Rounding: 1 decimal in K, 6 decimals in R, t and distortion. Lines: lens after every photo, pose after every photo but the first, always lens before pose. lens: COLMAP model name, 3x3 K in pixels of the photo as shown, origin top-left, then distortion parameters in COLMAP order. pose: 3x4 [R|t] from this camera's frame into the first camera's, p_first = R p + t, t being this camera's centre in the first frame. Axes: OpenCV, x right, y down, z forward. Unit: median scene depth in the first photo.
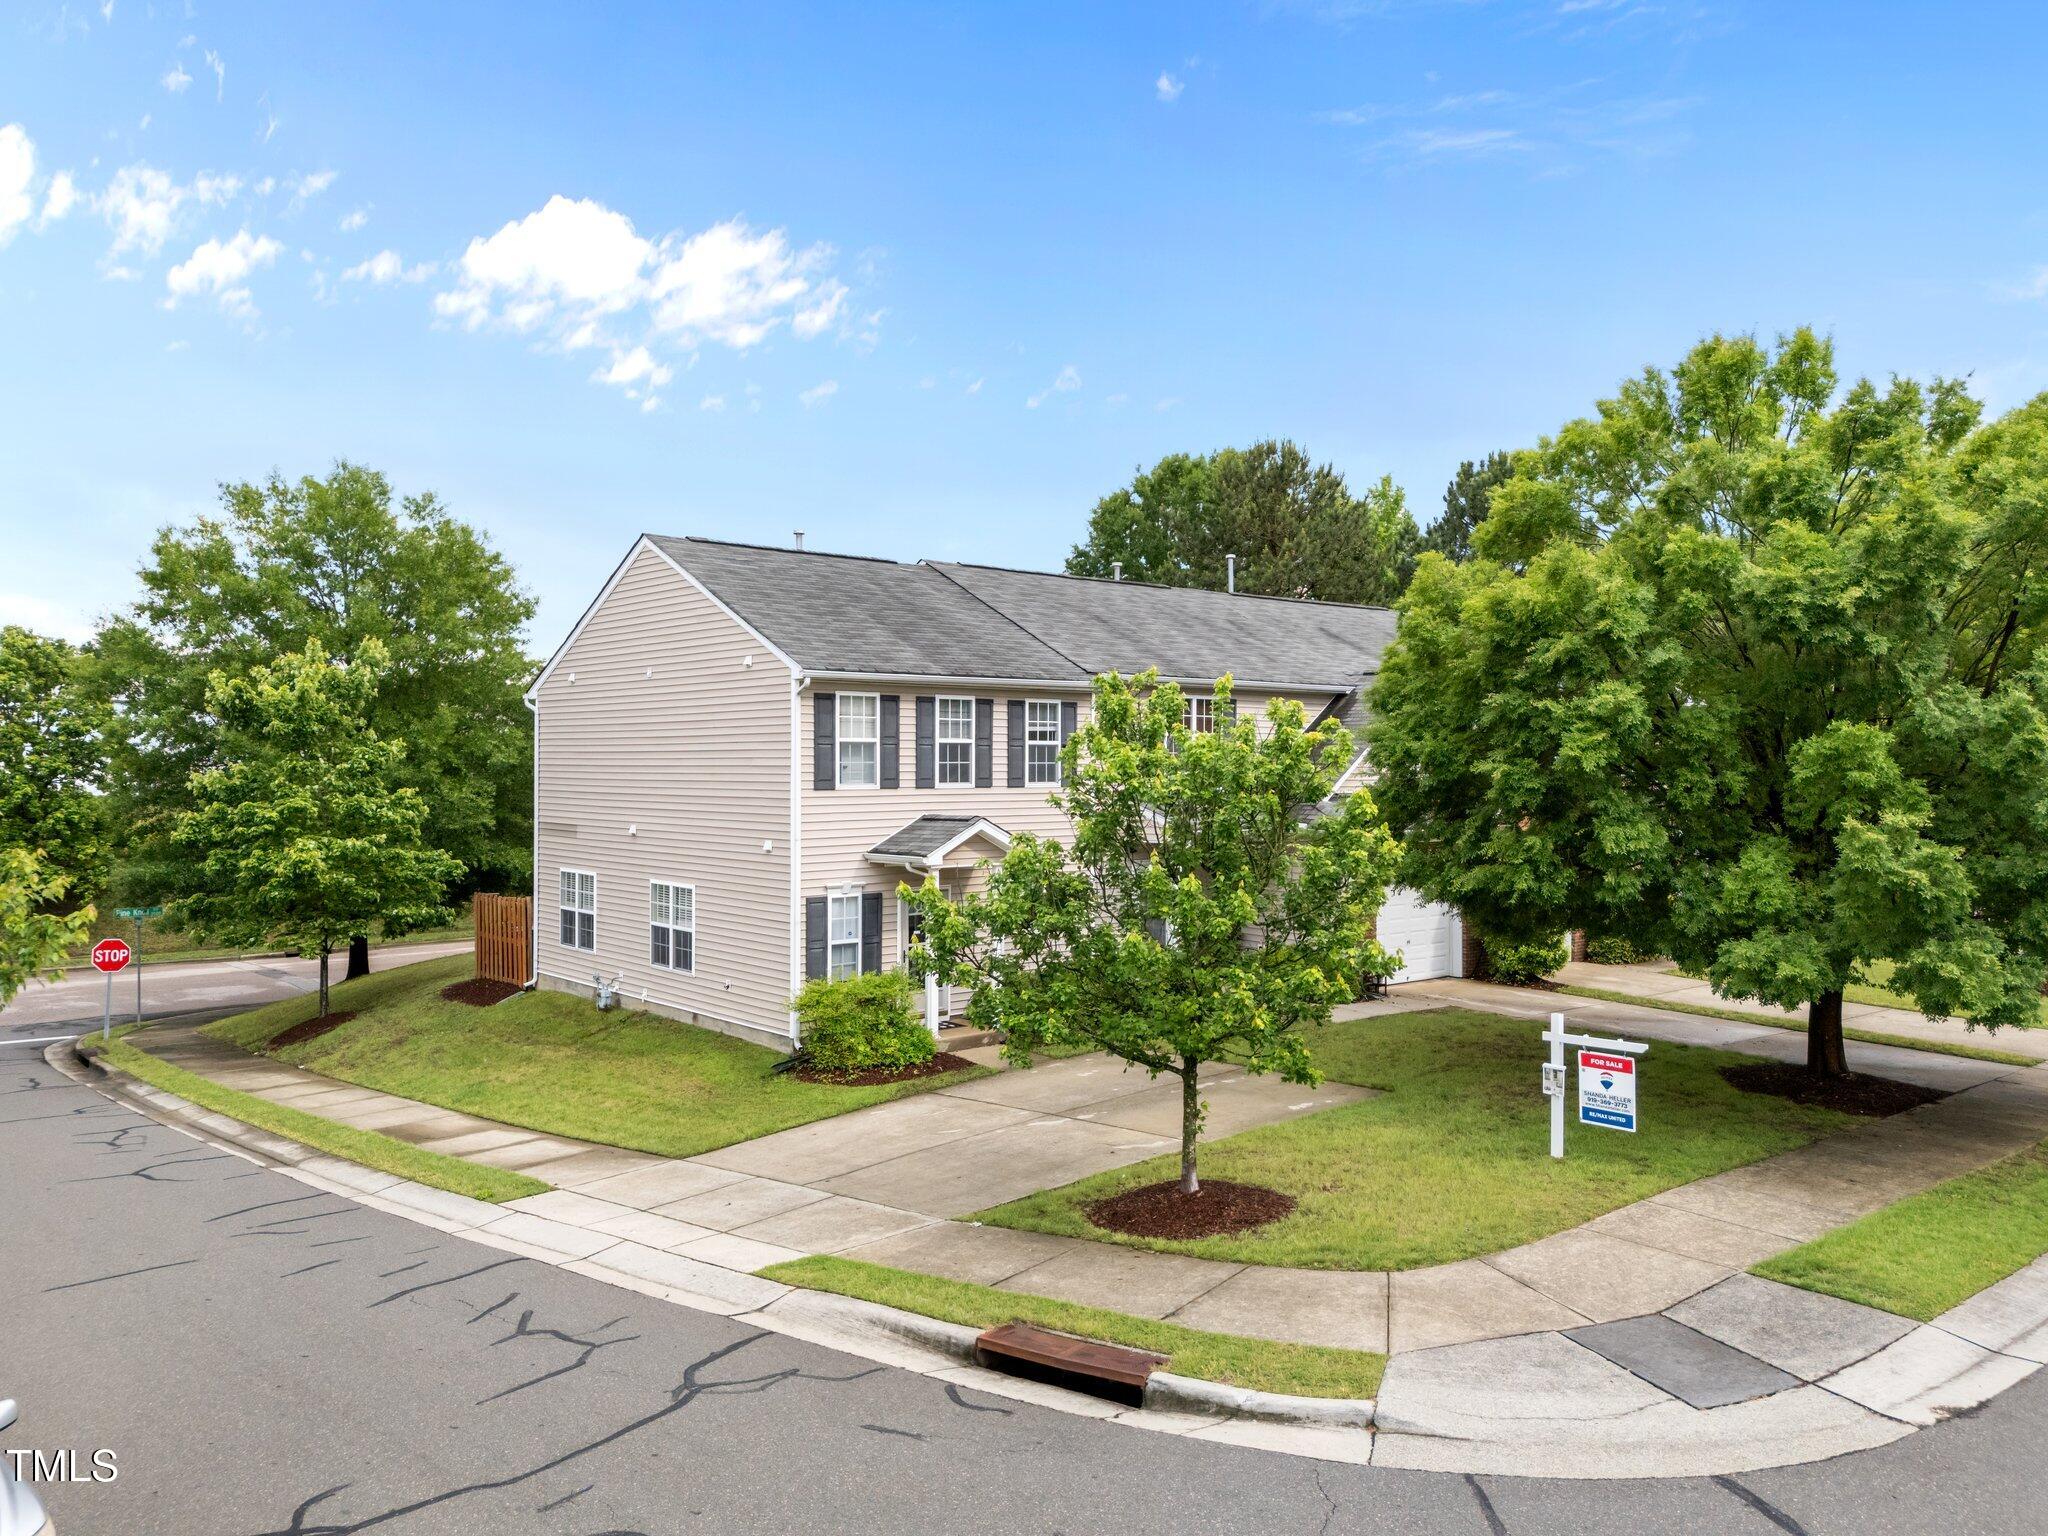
lens RADIAL K [[1520.2, 0, 1041.8], [0, 1520.2, 748.5], [0, 0, 1]] dist [0.052160, -0.038784]
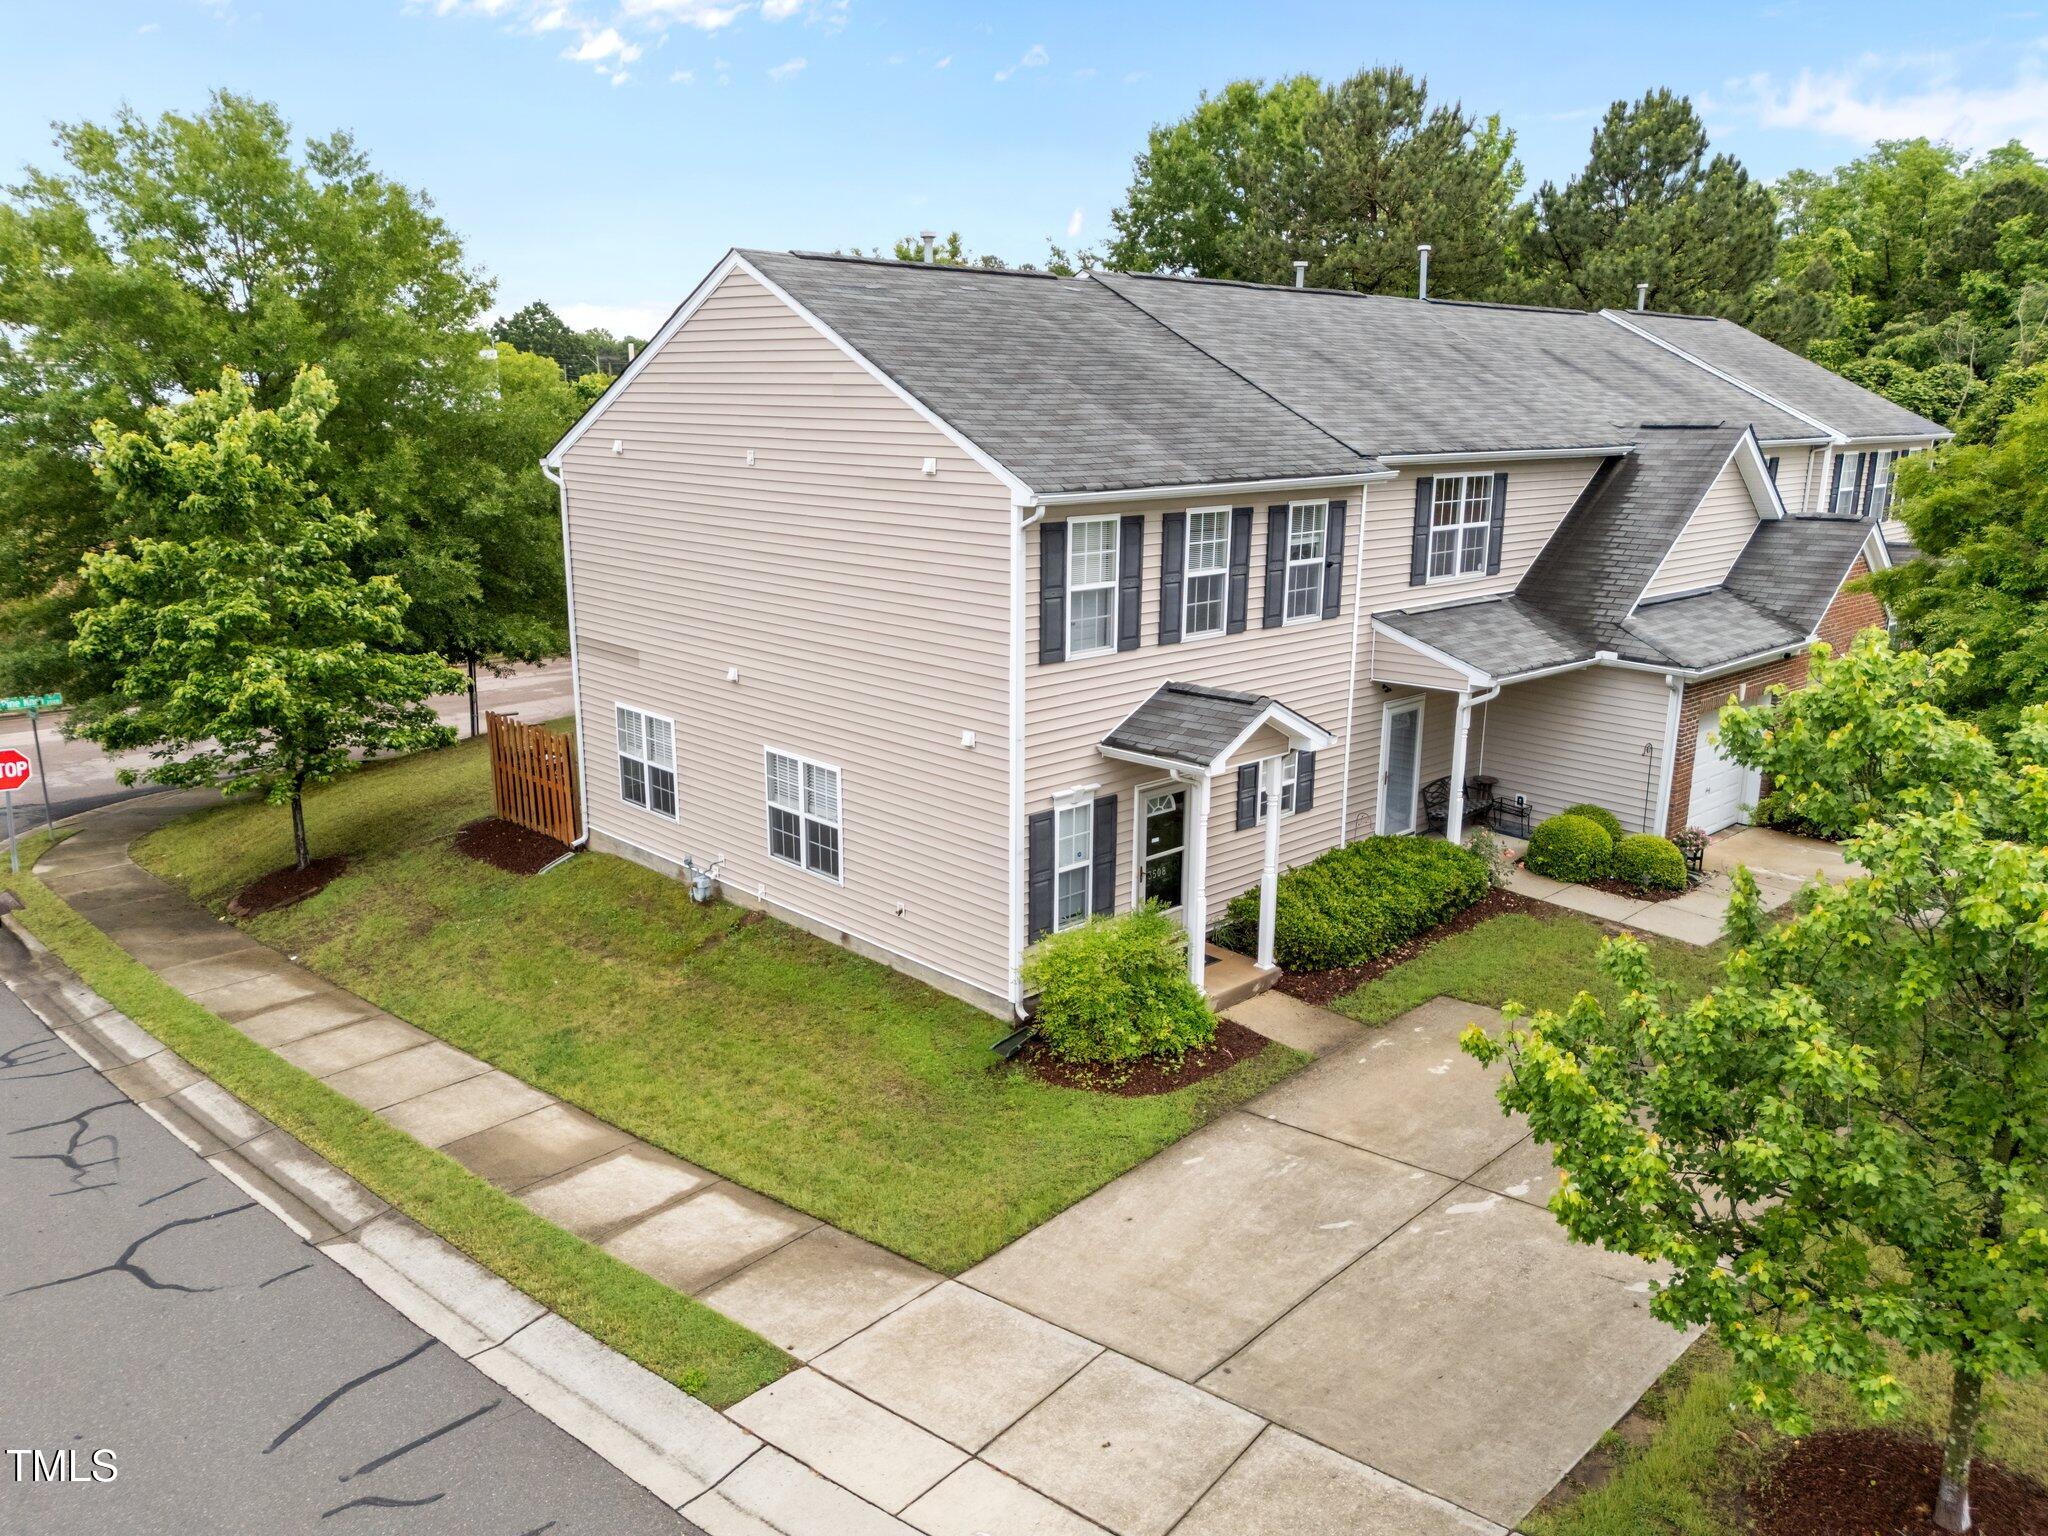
lens RADIAL K [[1520.2, 0, 1037.2], [0, 1520.2, 765.3], [0, 0, 1]] dist [0.052160, -0.038784]
pose [[0.998227, -0.007207, 0.059086, -0.171155], [-0.007433, 0.969784, 0.243852, -0.086511], [-0.059058, -0.243858, 0.968011, 0.283206]]
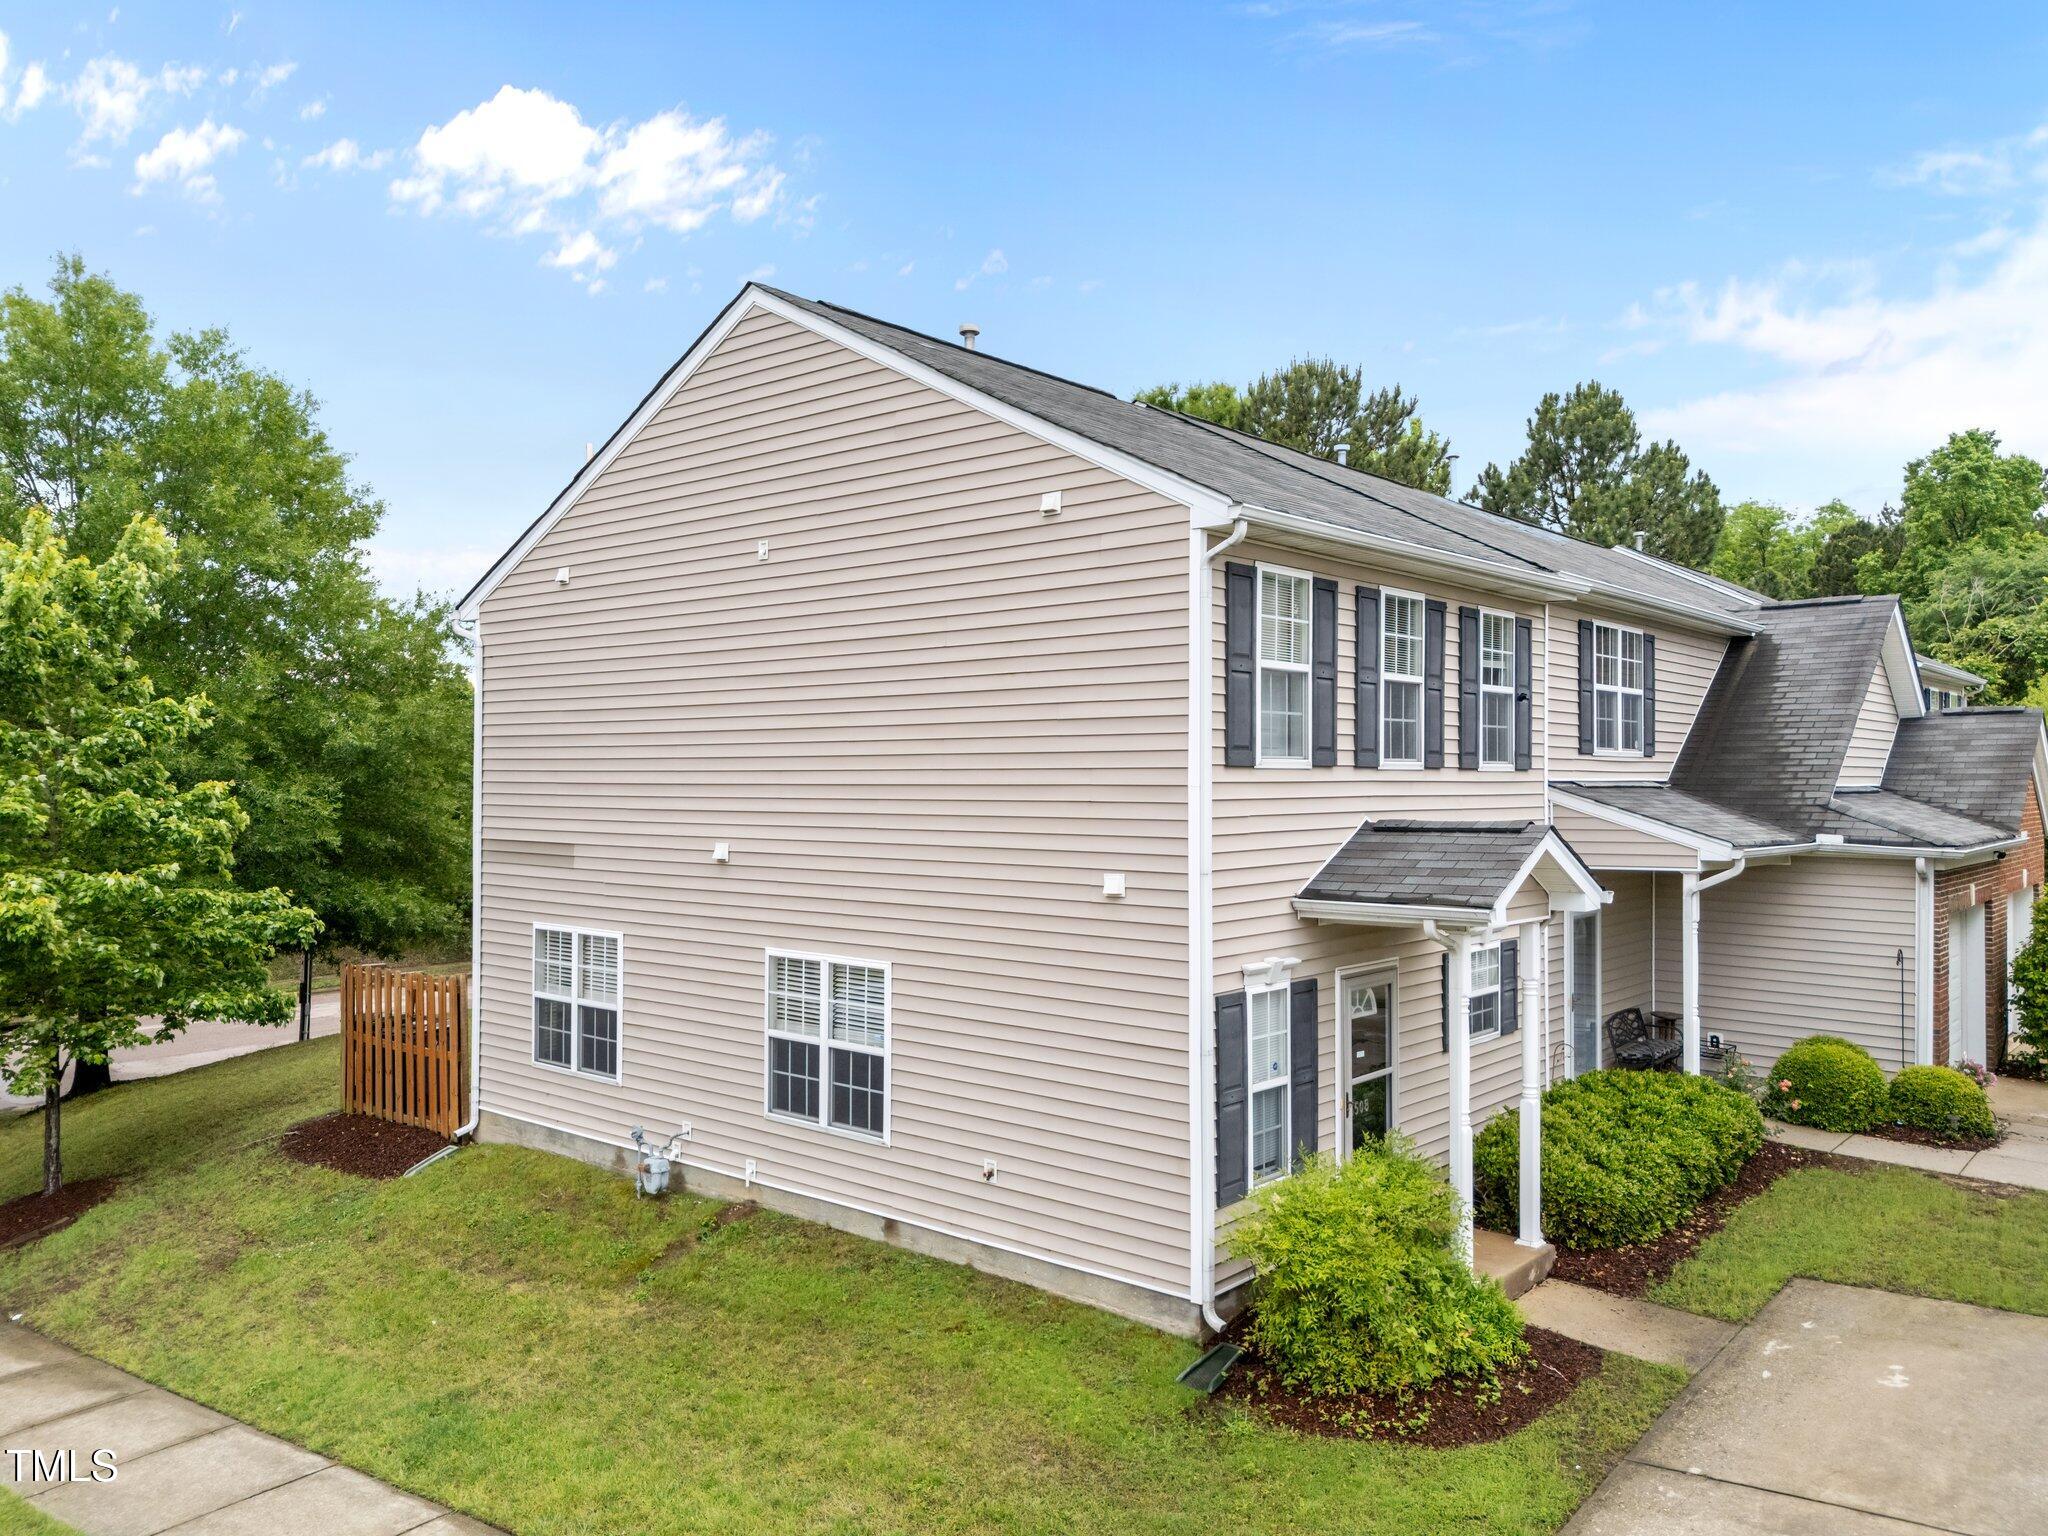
lens RADIAL K [[1520.2, 0, 1031.4], [0, 1520.2, 759.9], [0, 0, 1]] dist [0.052160, -0.038784]
pose [[0.988046, 0.002329, 0.154141, -0.251364], [-0.001872, 0.999993, -0.003112, 0.023697], [-0.154147, 0.002787, 0.988044, 0.483852]]
